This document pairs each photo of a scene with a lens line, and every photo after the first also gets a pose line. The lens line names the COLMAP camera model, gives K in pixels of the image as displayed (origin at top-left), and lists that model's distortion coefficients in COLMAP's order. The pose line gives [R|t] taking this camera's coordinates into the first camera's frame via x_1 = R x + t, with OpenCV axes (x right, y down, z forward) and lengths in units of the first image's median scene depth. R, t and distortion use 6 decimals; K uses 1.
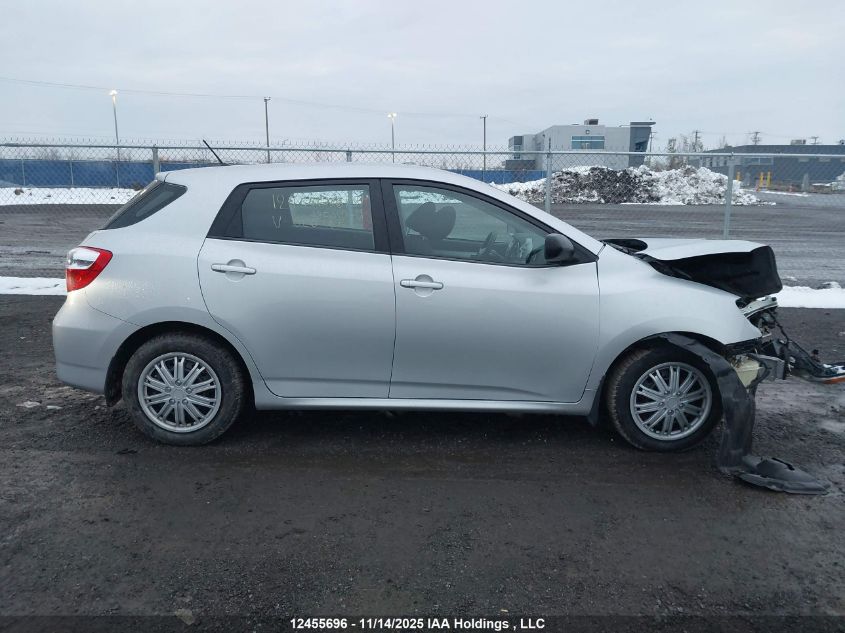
lens RADIAL K [[654.7, 0, 419.7], [0, 654.7, 316.8], [0, 0, 1]] dist [0.043952, -0.047306]
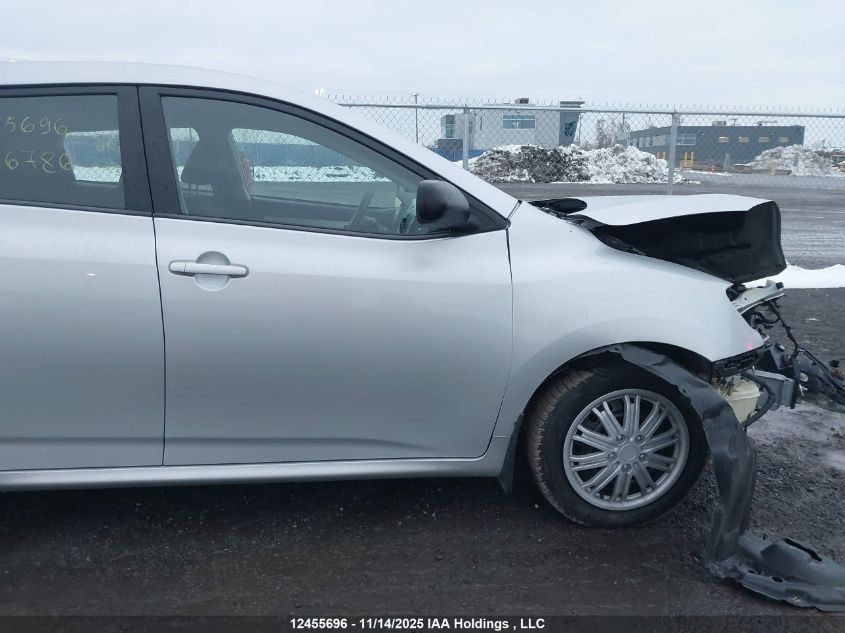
lens RADIAL K [[654.7, 0, 419.9], [0, 654.7, 316.9], [0, 0, 1]] dist [0.043952, -0.047306]
pose [[0.995190, -0.020109, 0.095874, 0.126023], [0.017435, 0.999437, 0.028652, -0.020459], [-0.096397, -0.026842, 0.994981, 0.392432]]
